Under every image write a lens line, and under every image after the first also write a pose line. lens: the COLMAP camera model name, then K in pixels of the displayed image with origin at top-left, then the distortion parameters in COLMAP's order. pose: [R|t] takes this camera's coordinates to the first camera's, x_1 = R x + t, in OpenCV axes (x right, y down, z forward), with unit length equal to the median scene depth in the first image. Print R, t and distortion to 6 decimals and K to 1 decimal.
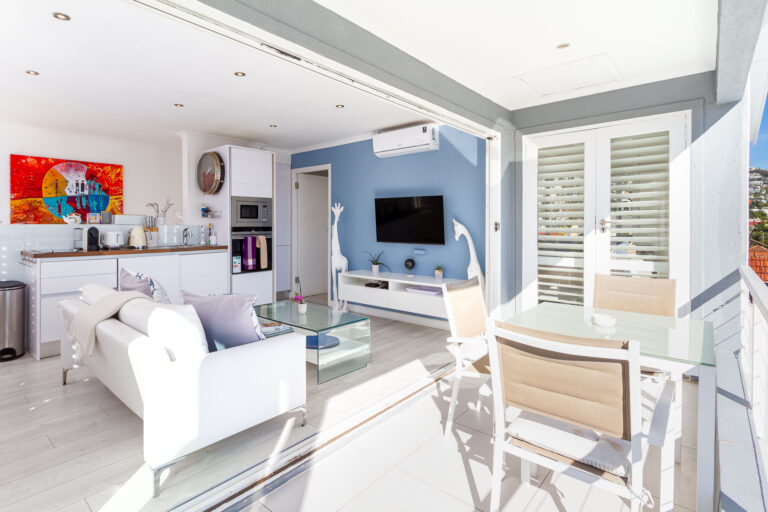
lens RADIAL K [[398.9, 0, 357.4], [0, 398.9, 231.2], [0, 0, 1]] dist [0.002028, 0.000569]
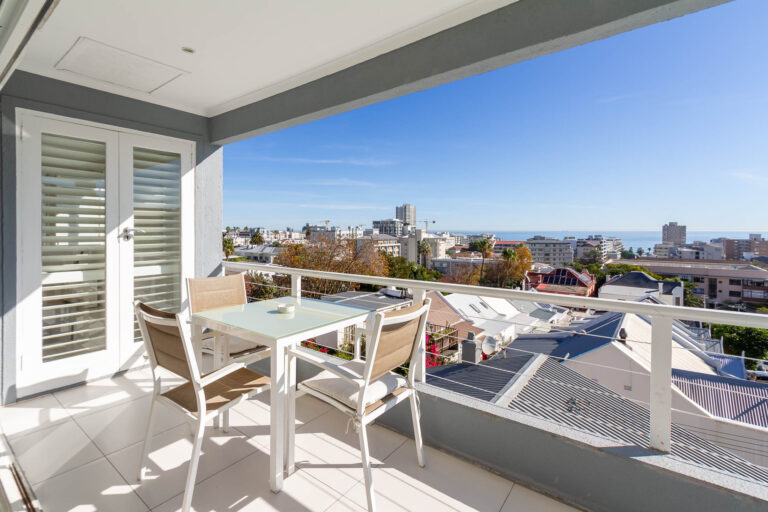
lens RADIAL K [[360.1, 0, 361.6], [0, 360.1, 230.9], [0, 0, 1]] dist [0.000141, -0.000280]
pose [[-0.057581, 0.005270, 0.998327, -0.211890], [0.014566, 0.999884, -0.004438, -0.004826], [-0.998235, 0.014286, -0.057652, 0.338339]]
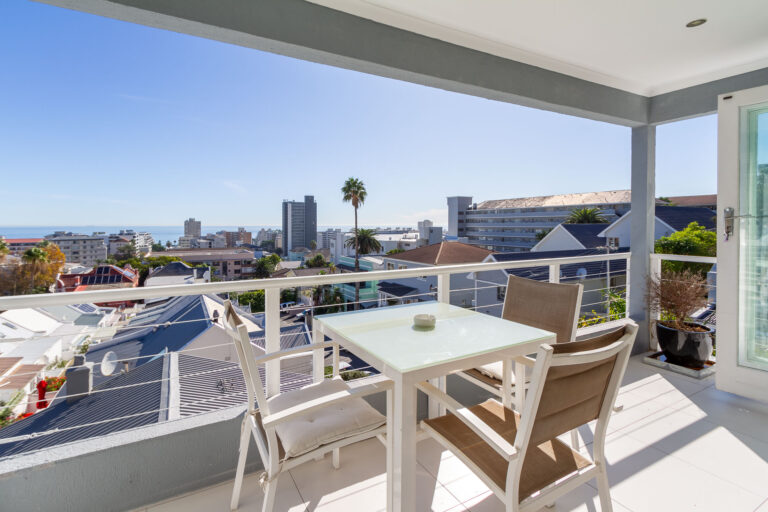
lens RADIAL K [[360.1, 0, 361.6], [0, 360.1, 230.9], [0, 0, 1]] dist [0.000141, -0.000280]
pose [[-0.936489, 0.001318, 0.350694, 0.190564], [0.011587, 0.999563, 0.027186, -0.008033], [-0.350505, 0.029523, -0.936096, 0.749606]]
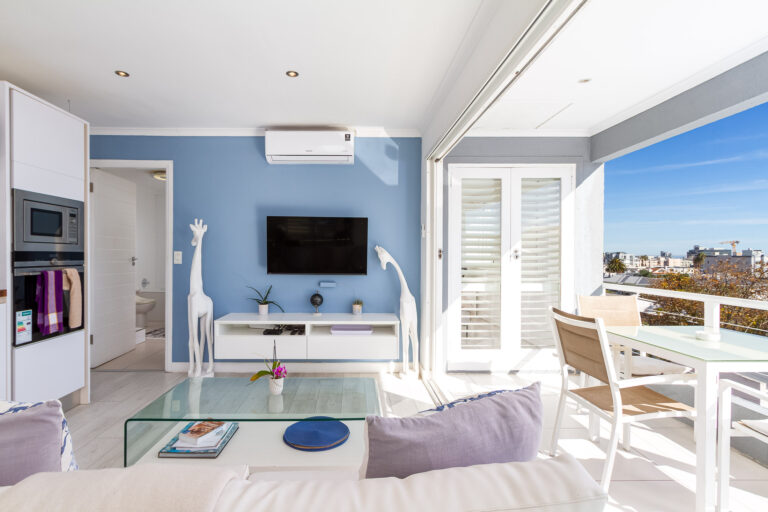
lens RADIAL K [[378.8, 0, 358.5], [0, 378.8, 259.2], [0, 0, 1]] dist [-0.000233, -0.000302]
pose [[0.731489, 0.000002, 0.681853, -0.320719], [0.005728, 0.999965, -0.006149, 0.004551], [-0.681829, 0.008404, 0.731463, 0.366037]]
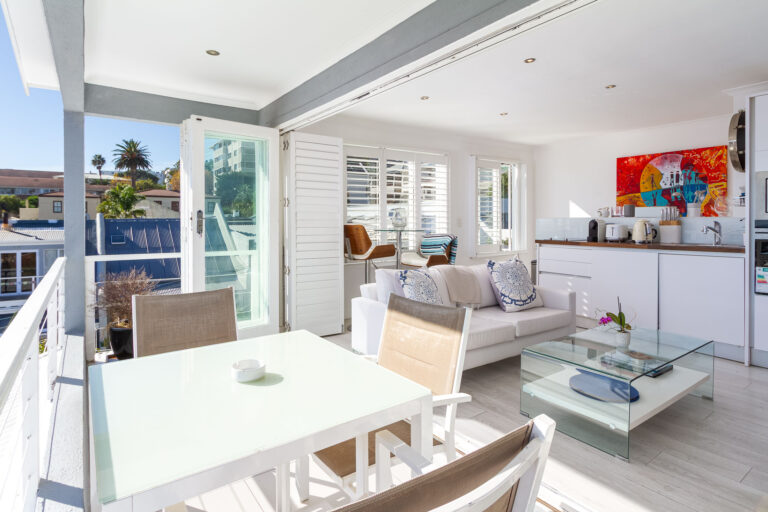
lens RADIAL K [[409.0, 0, 356.2], [0, 409.0, 226.3], [0, 0, 1]] dist [-0.002731, -0.001977]
pose [[-0.254298, 0.017083, -0.966975, 0.484140], [-0.008503, 0.999766, 0.019898, -0.008275], [0.967088, 0.013282, -0.254093, 0.540499]]
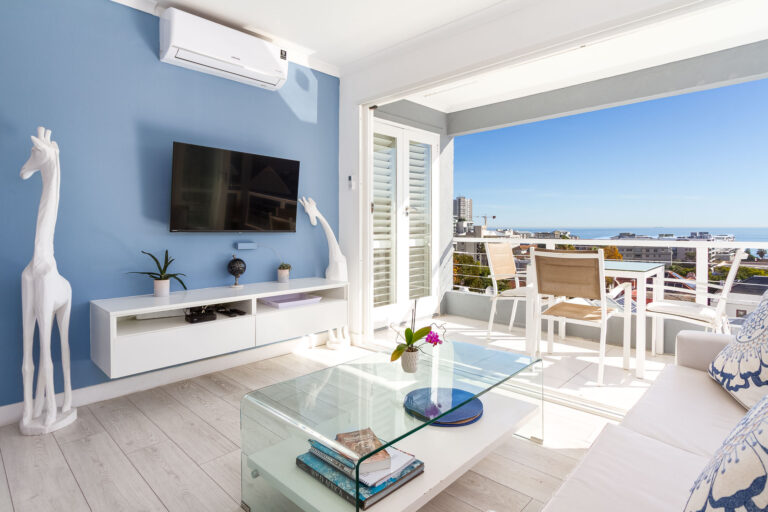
lens RADIAL K [[409.9, 0, 361.1], [0, 409.9, 231.0], [0, 0, 1]] dist [-0.001897, -0.000598]
pose [[0.057421, -0.001935, 0.998348, -0.445475], [0.017554, 0.999845, 0.000928, 0.030813], [-0.998196, 0.017472, 0.057446, 0.756487]]
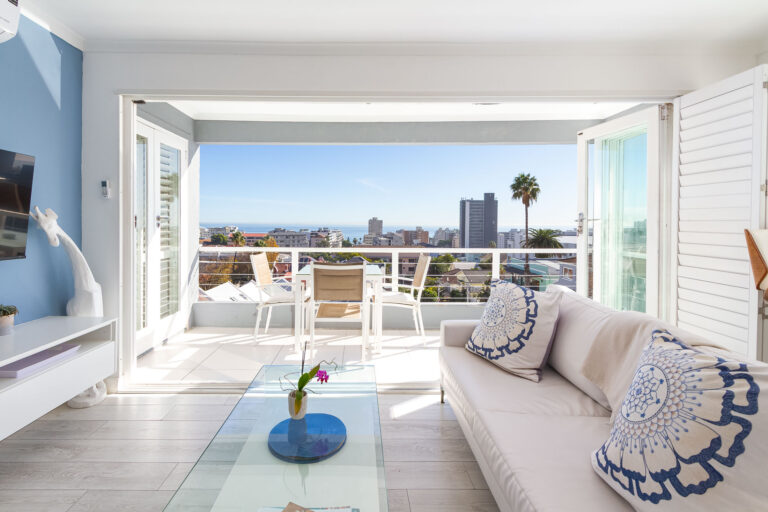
lens RADIAL K [[371.4, 0, 360.7], [0, 371.4, 228.6], [0, 0, 1]] dist [-0.000841, -0.000039]
pose [[-0.669402, -0.008063, 0.742856, -0.351857], [0.007744, 0.999811, 0.017831, -0.005460], [-0.742860, 0.017689, -0.669213, 0.896219]]
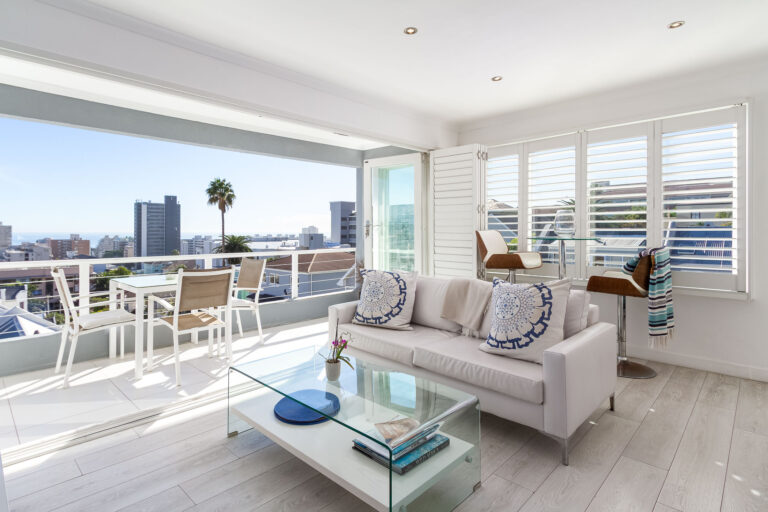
lens RADIAL K [[398.9, 0, 357.4], [0, 398.9, 231.2], [0, 0, 1]] dist [0.002028, 0.000569]
pose [[-0.997871, 0.004665, 0.065052, -0.149247], [0.005495, 0.999906, 0.012592, -0.005601], [-0.064987, 0.012923, -0.997802, 1.139544]]
